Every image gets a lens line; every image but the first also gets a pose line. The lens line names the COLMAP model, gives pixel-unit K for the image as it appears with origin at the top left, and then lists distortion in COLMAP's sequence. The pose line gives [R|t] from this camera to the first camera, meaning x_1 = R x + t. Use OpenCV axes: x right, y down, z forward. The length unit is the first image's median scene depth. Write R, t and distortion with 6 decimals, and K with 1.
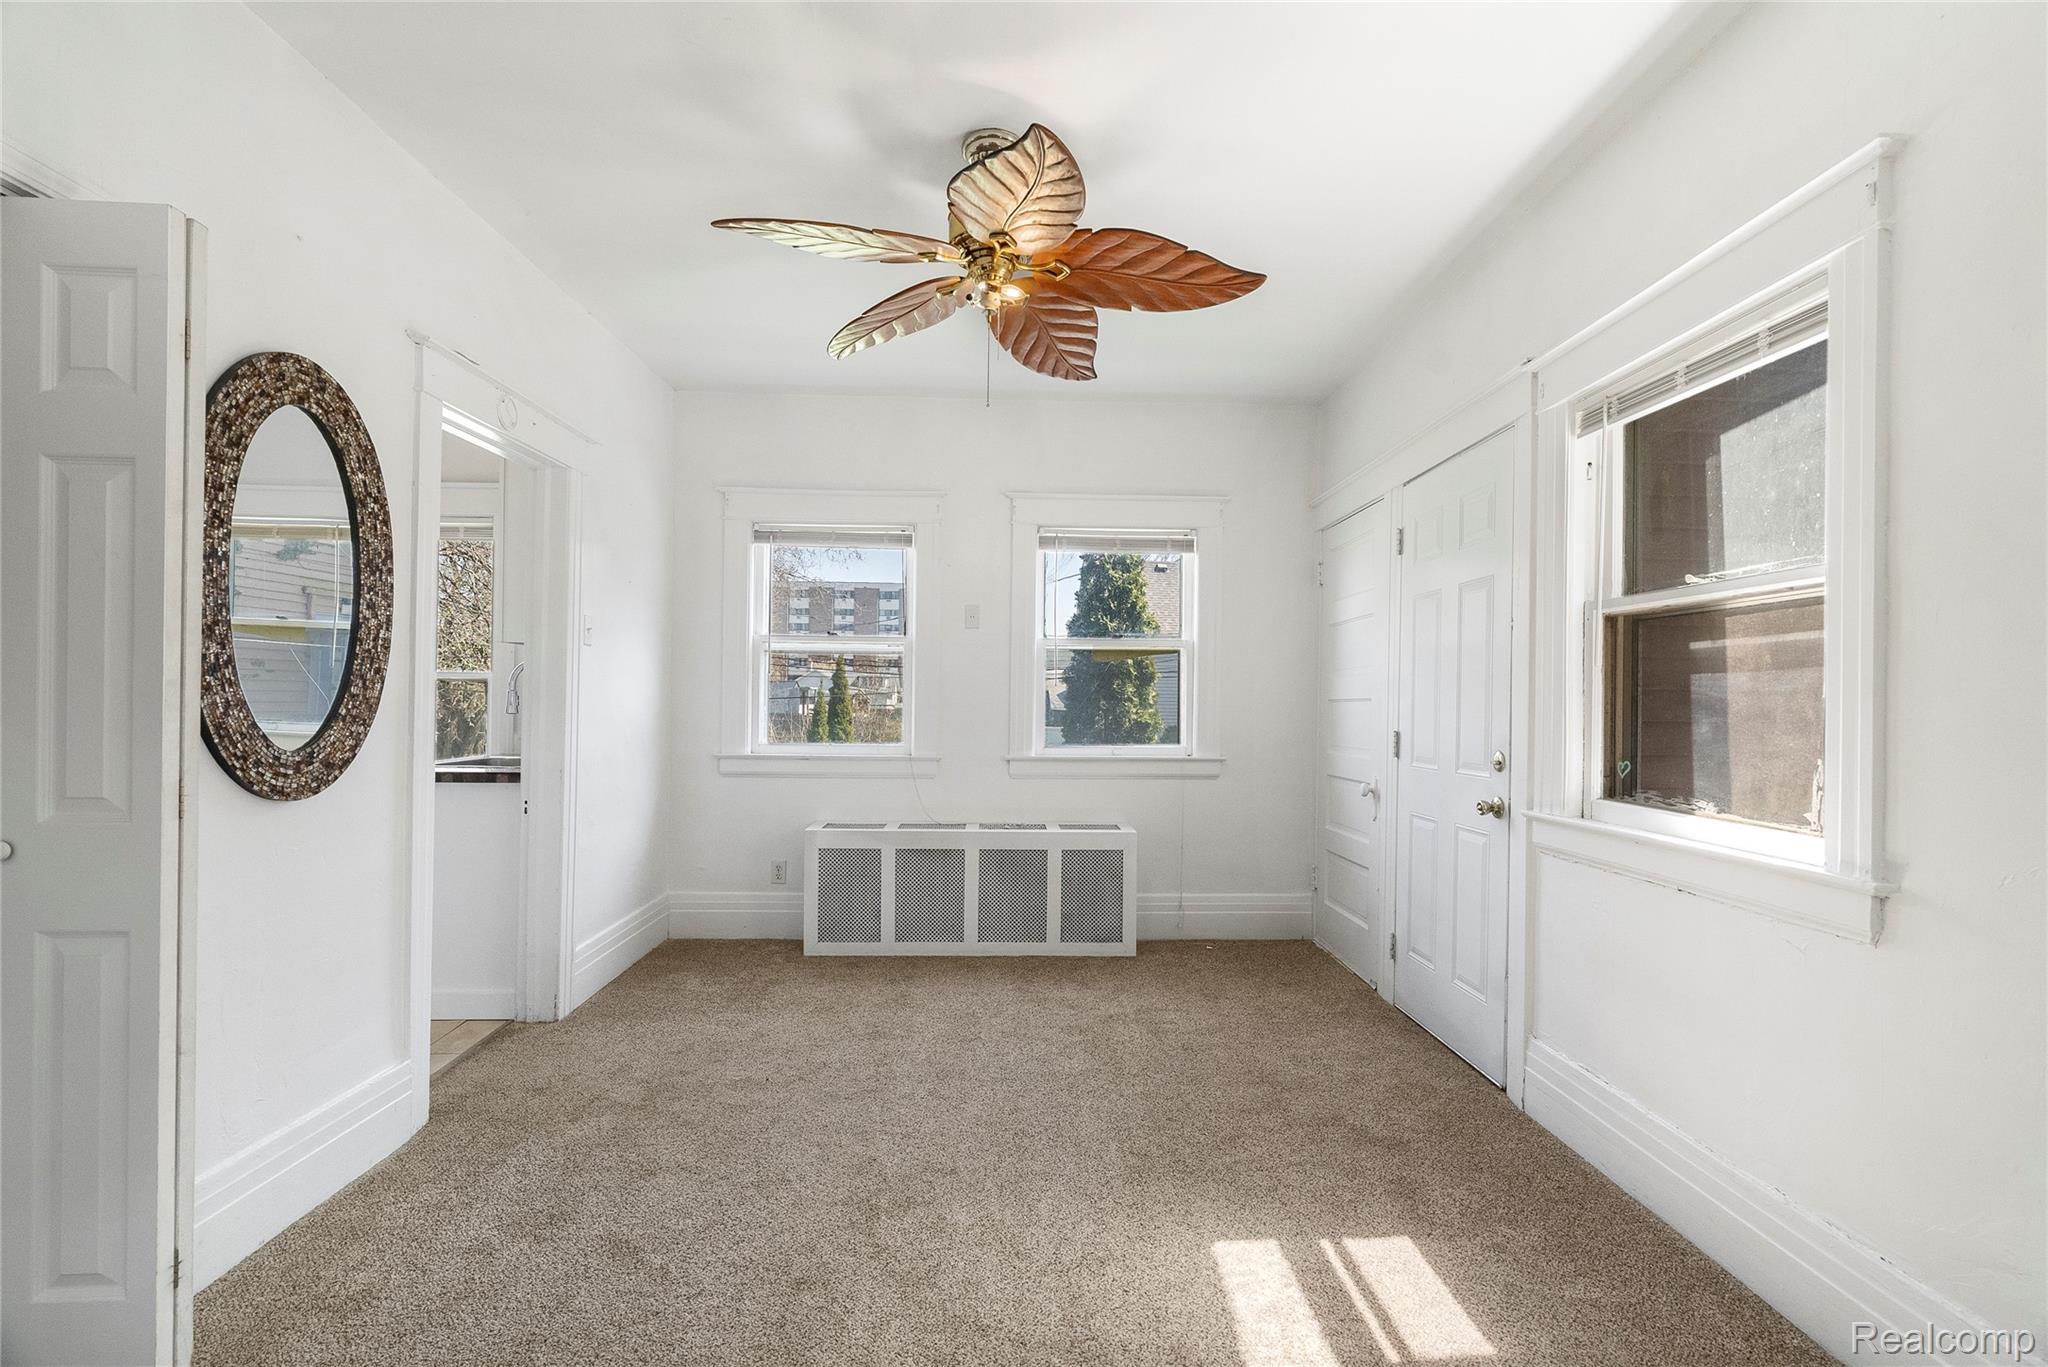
lens RADIAL K [[944.9, 0, 1024.9], [0, 944.9, 704.2], [0, 0, 1]] dist [-0.000425, 0.001154]
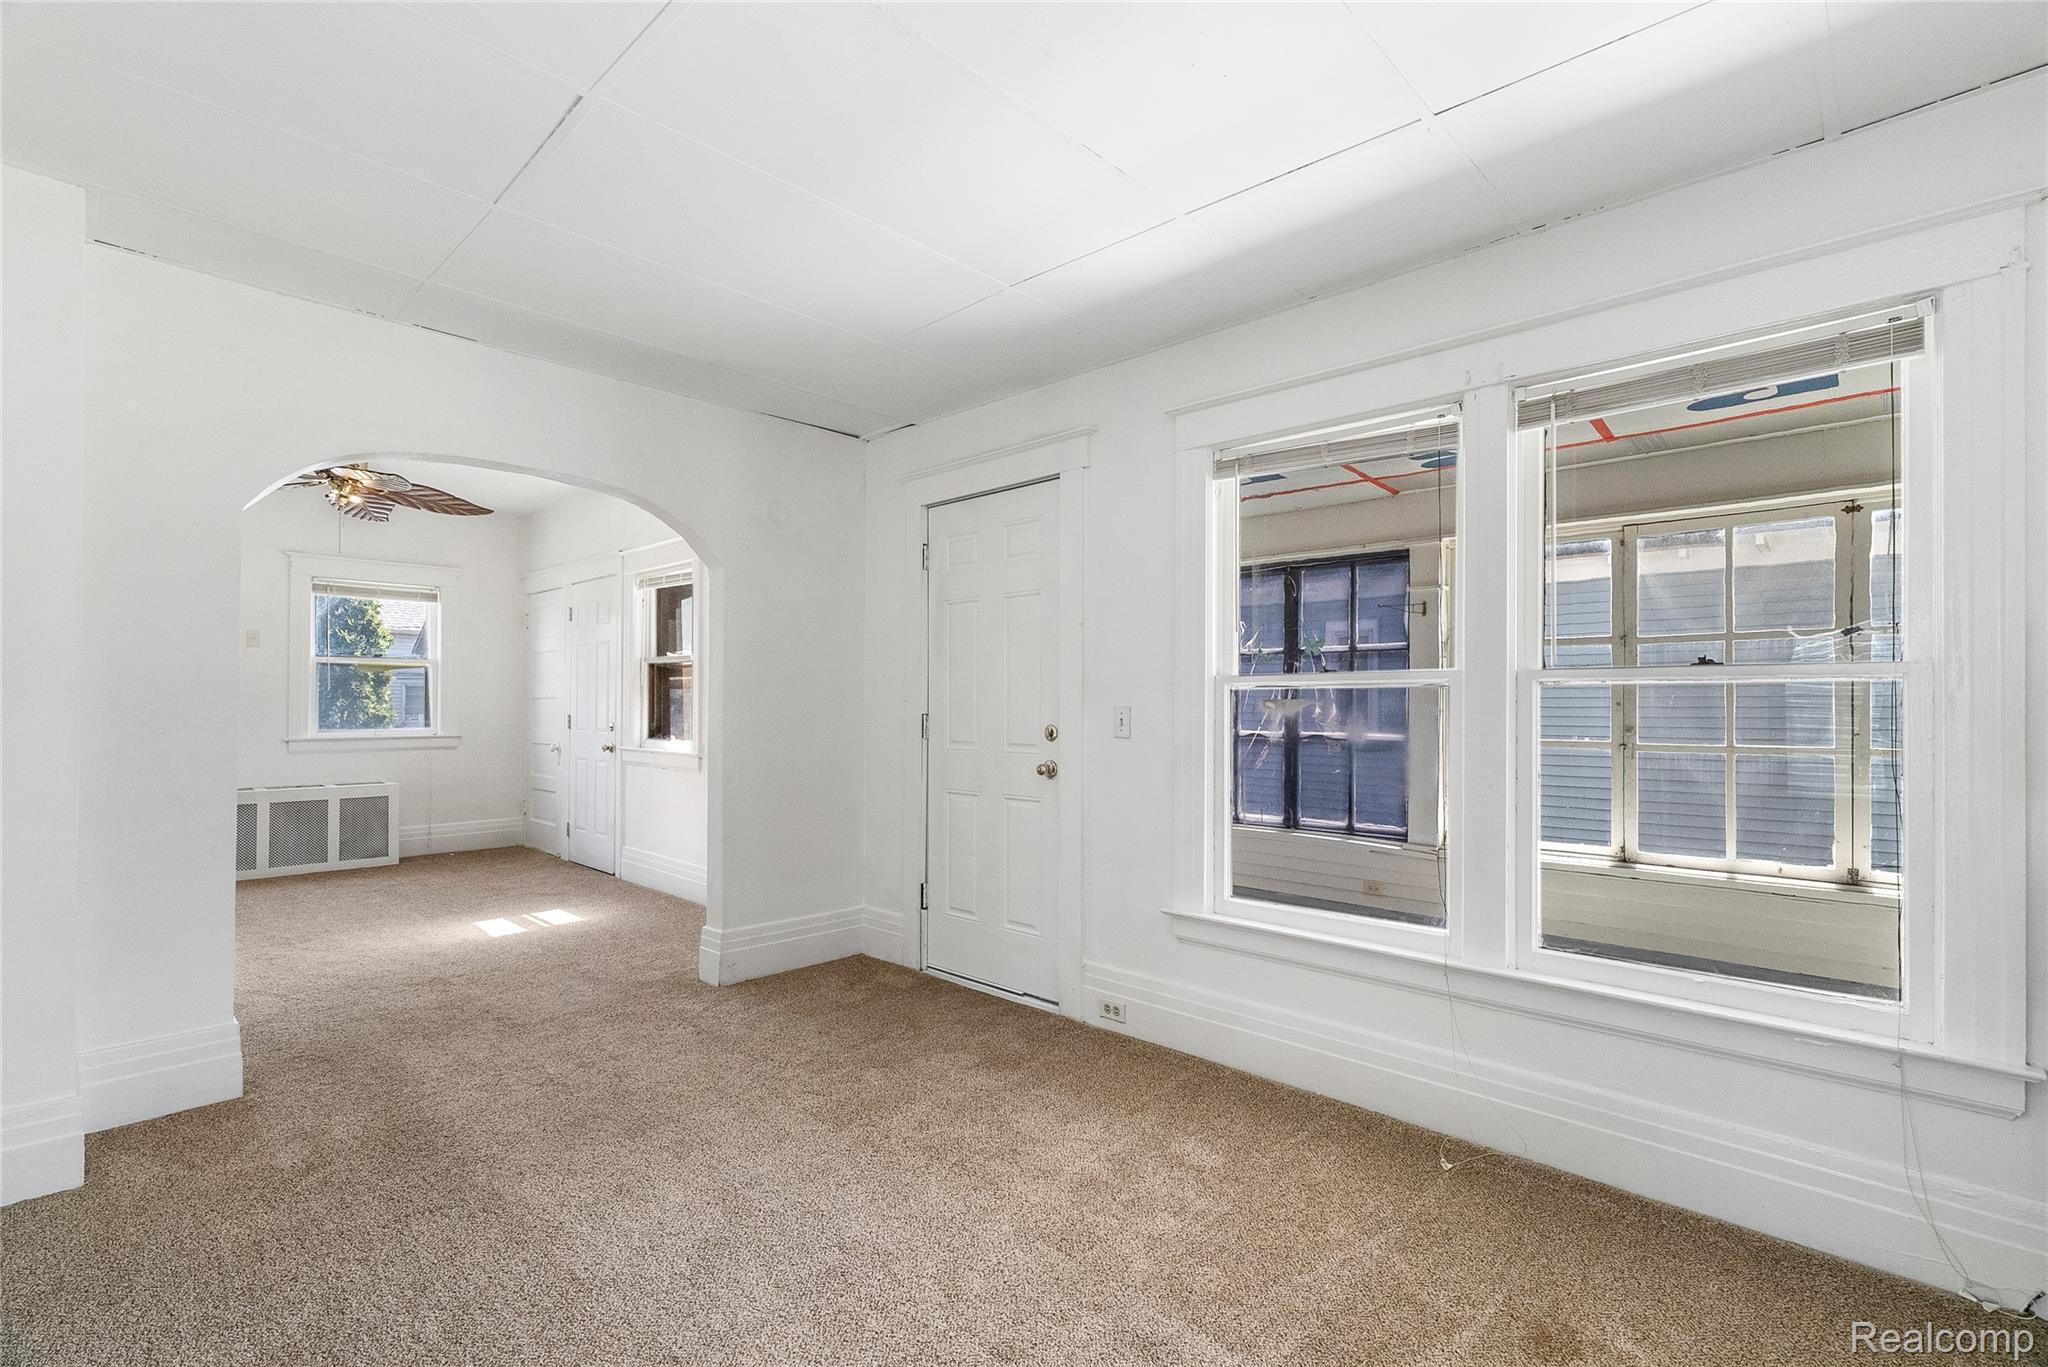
lens RADIAL K [[944.9, 0, 1024.9], [0, 944.9, 704.2], [0, 0, 1]] dist [-0.000425, 0.001154]
pose [[0.713695, -0.007922, 0.700412, -0.247974], [0.003781, 0.999965, 0.007457, -0.002986], [-0.700447, -0.002674, 0.713700, -0.877841]]
